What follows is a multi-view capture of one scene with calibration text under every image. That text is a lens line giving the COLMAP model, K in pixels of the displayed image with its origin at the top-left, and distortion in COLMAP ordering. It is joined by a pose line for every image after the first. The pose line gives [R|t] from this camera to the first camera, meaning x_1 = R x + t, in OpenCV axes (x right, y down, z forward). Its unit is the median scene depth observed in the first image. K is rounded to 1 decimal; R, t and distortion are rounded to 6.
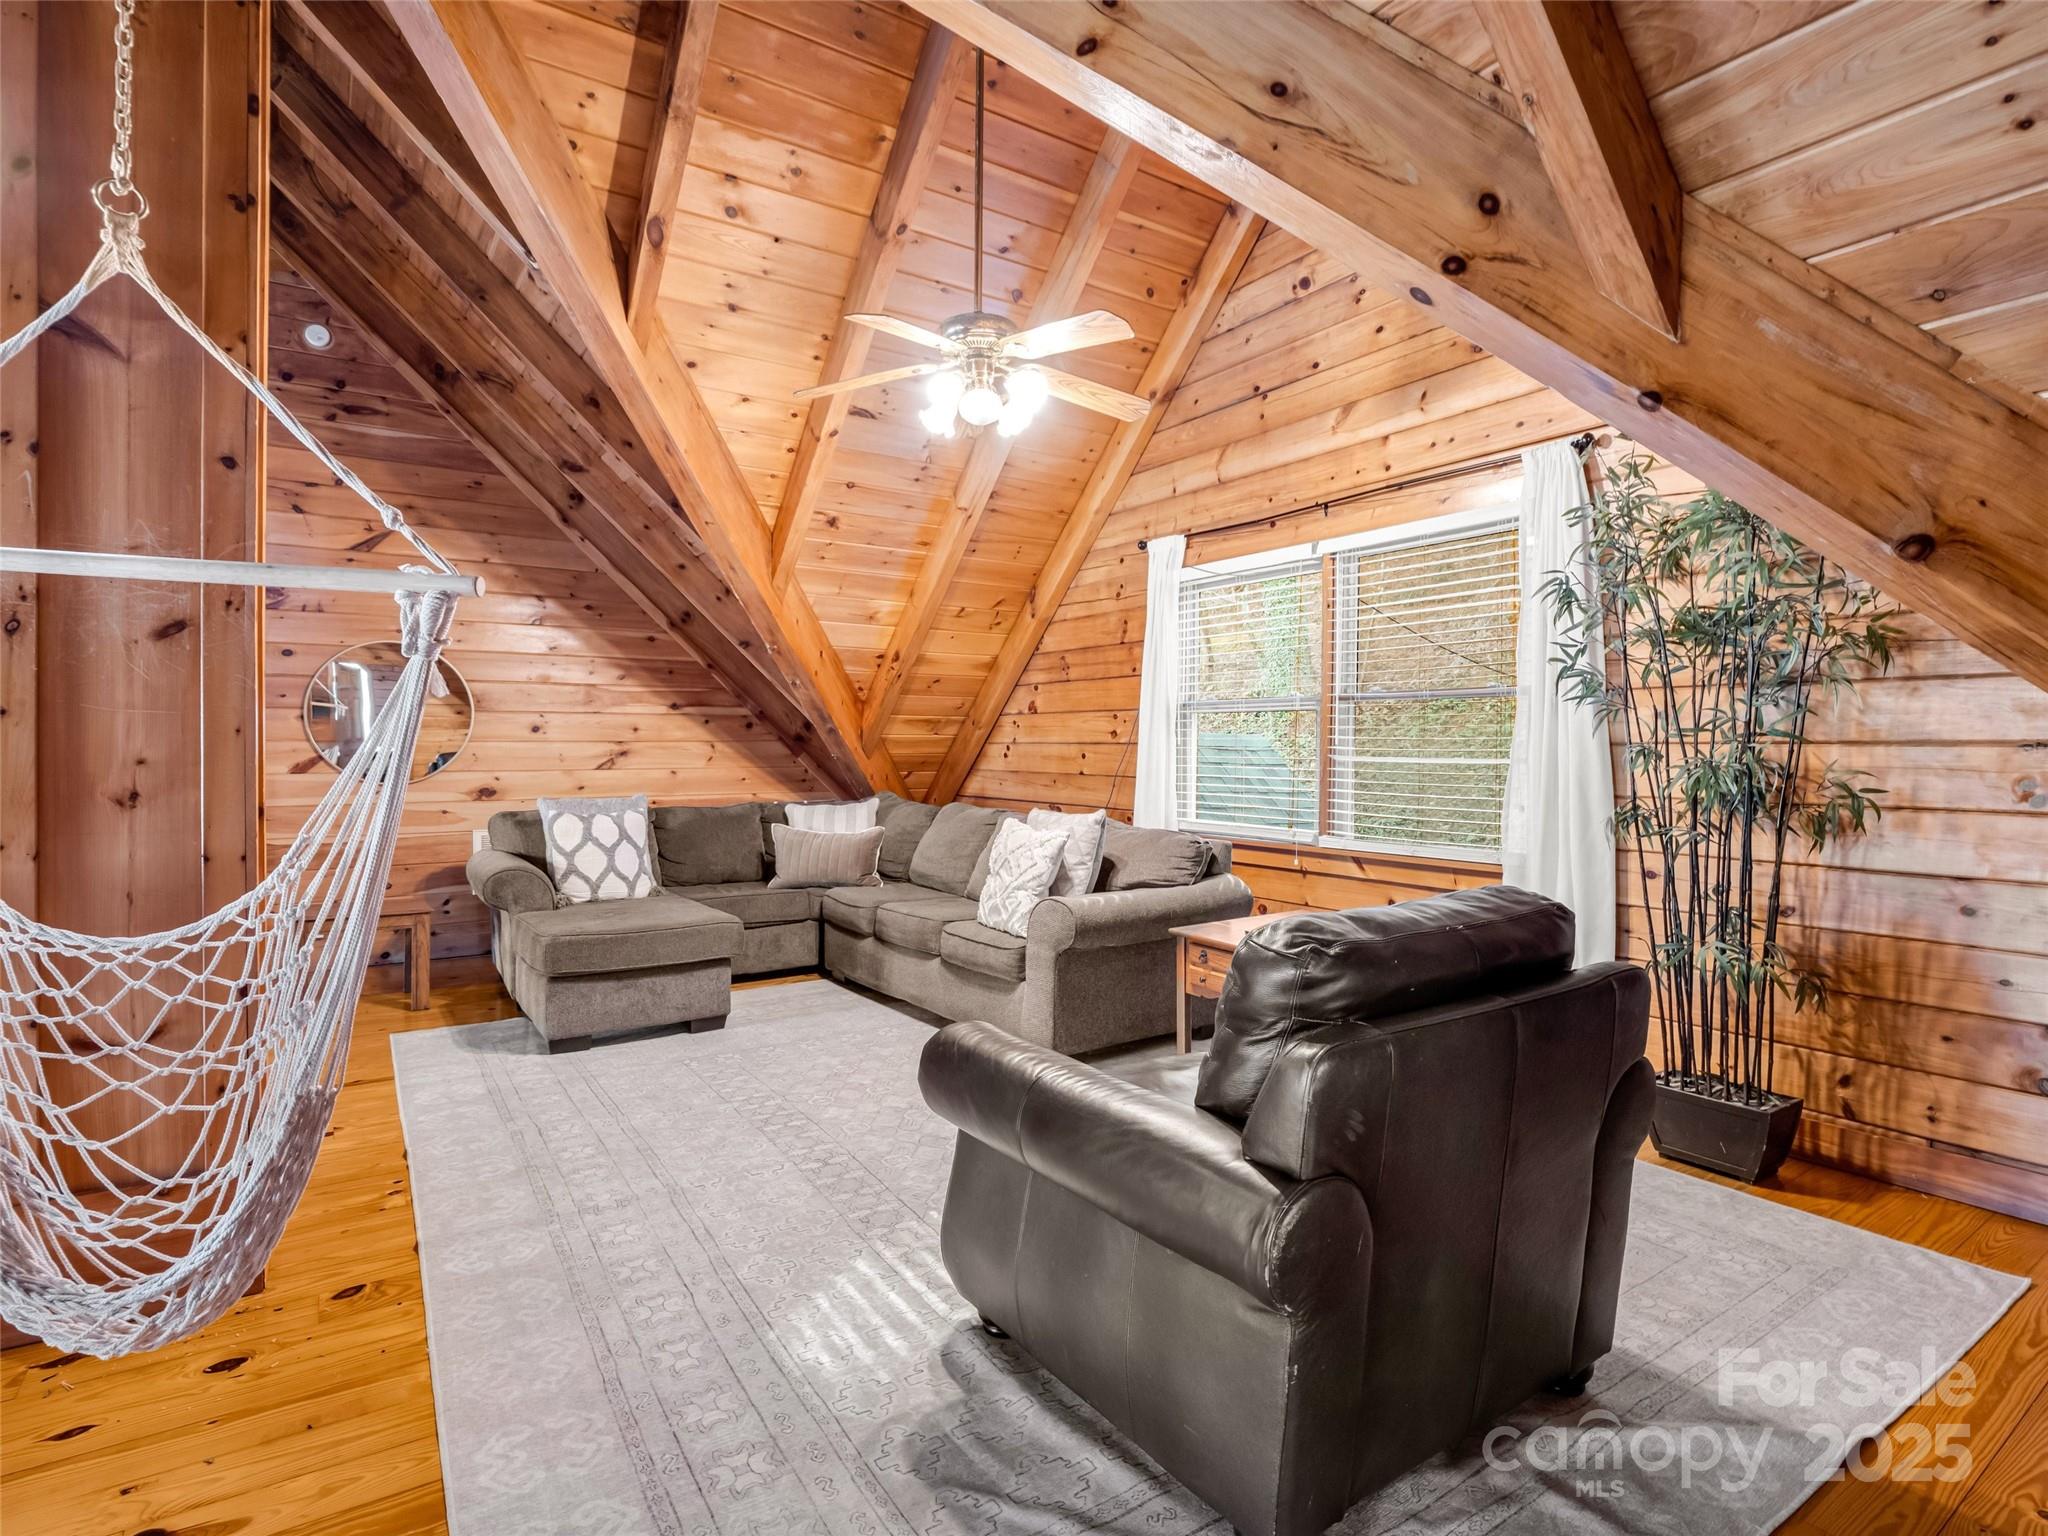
lens RADIAL K [[1027.0, 0, 1008.8], [0, 1027.0, 749.4], [0, 0, 1]] dist [-0.012813, -0.002088]
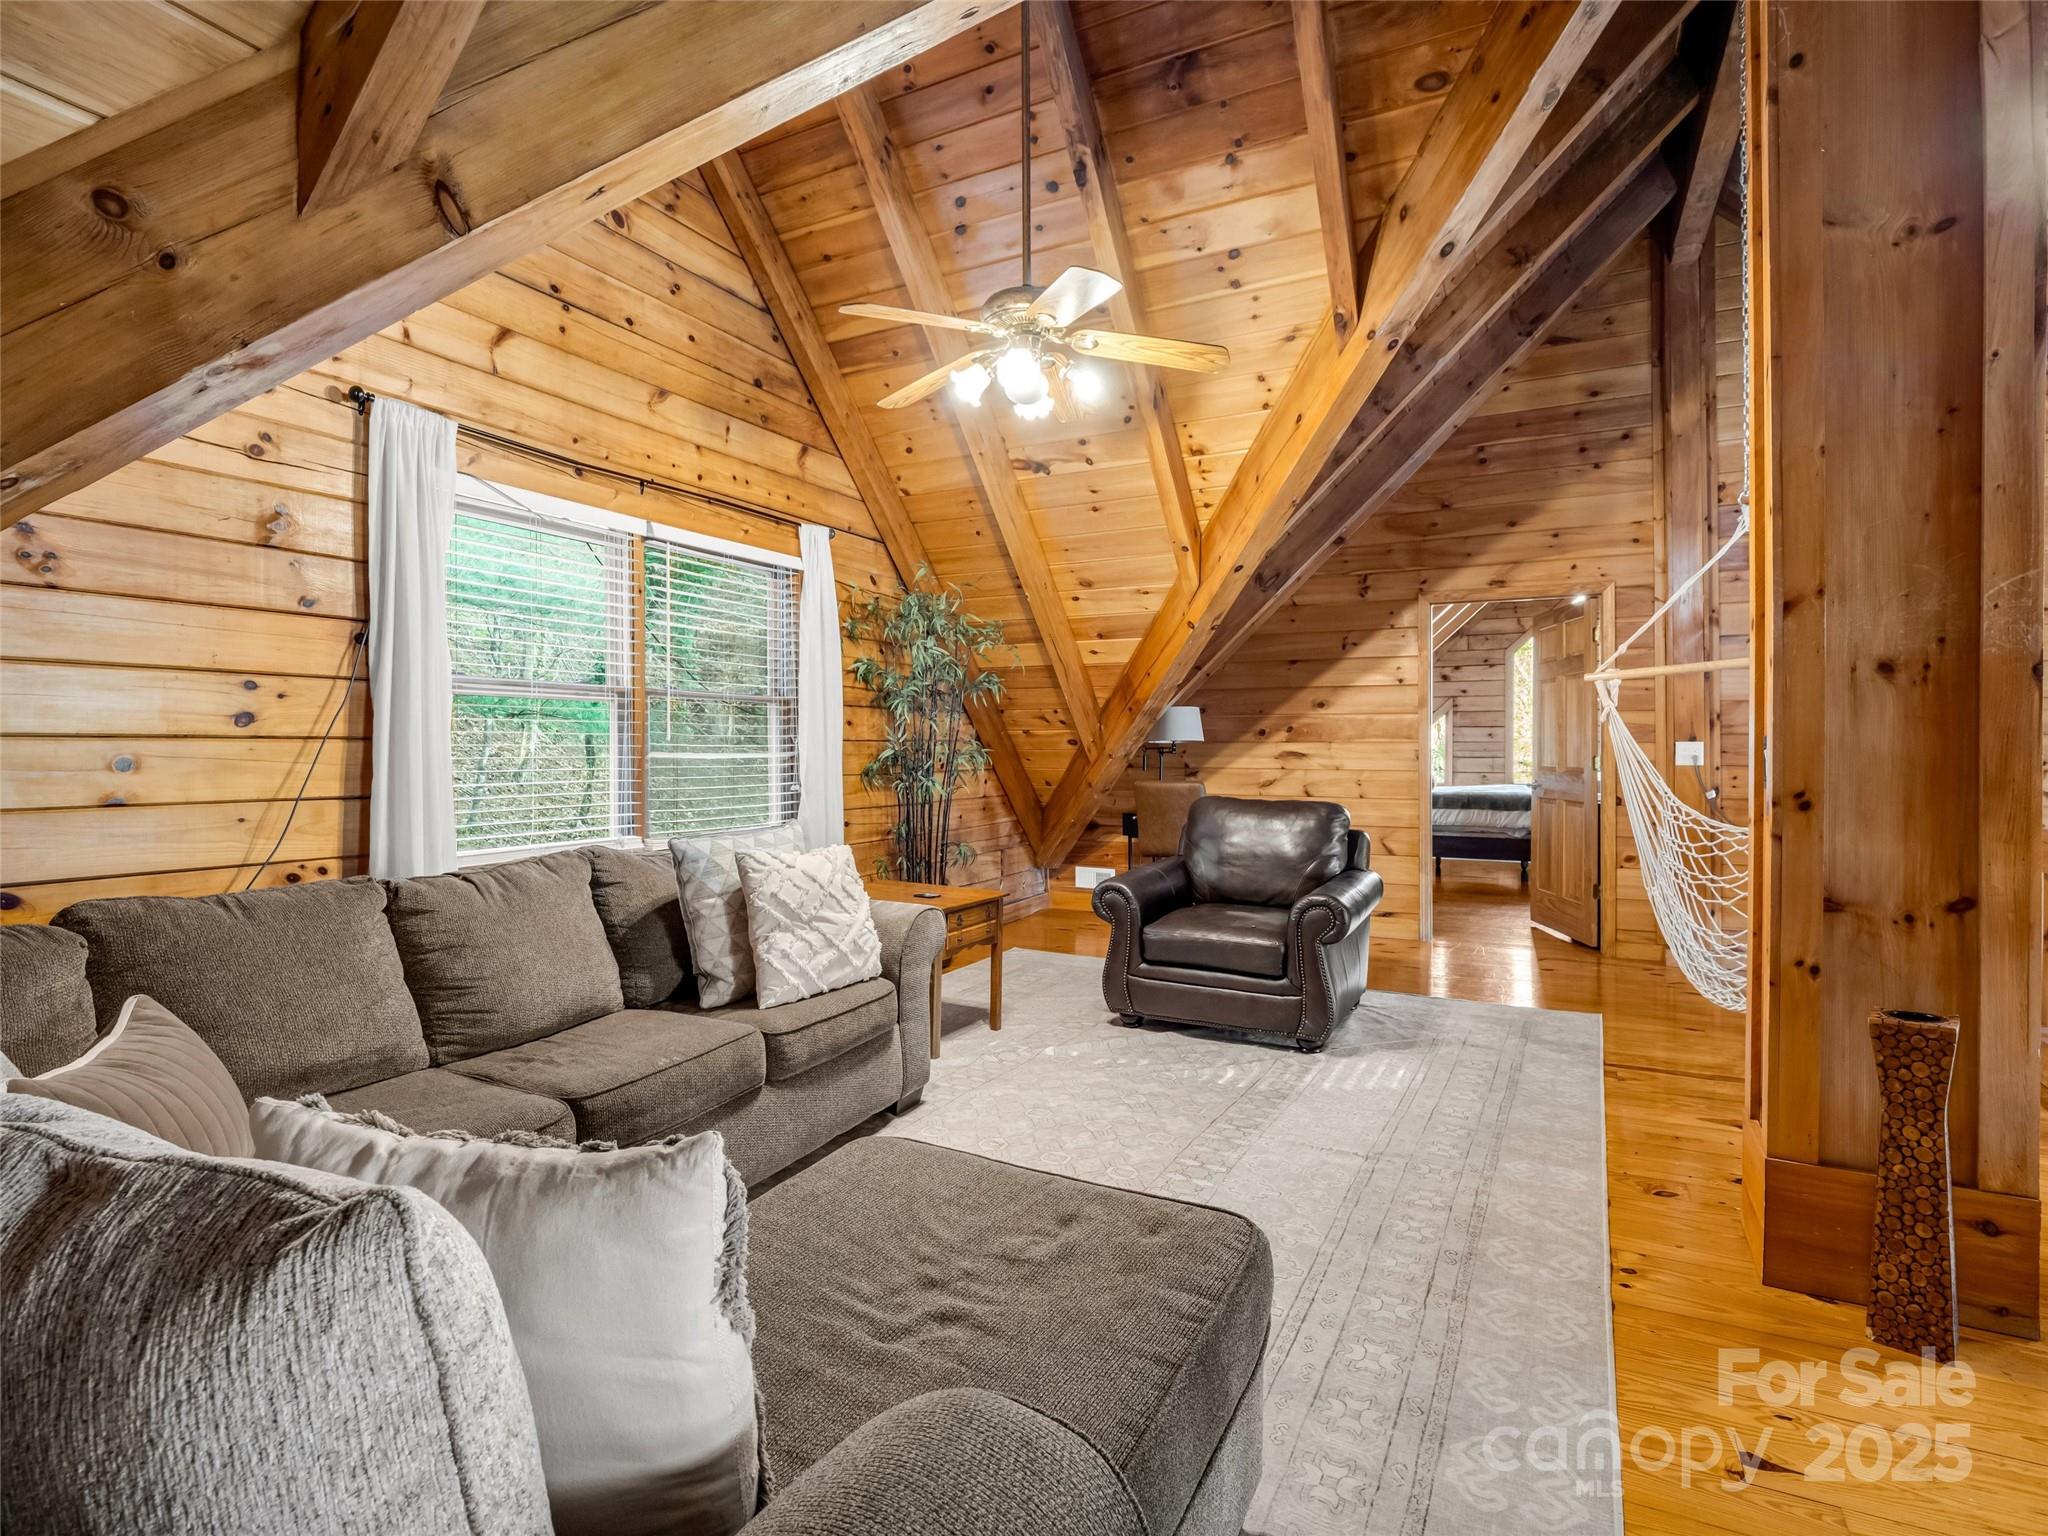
lens RADIAL K [[1027.0, 0, 1008.8], [0, 1027.0, 749.4], [0, 0, 1]] dist [-0.012813, -0.002088]
pose [[-0.470140, -0.019691, 0.882372, -1.028727], [-0.007360, 0.999804, 0.018390, -0.021959], [-0.882561, 0.002152, -0.470193, 1.736738]]
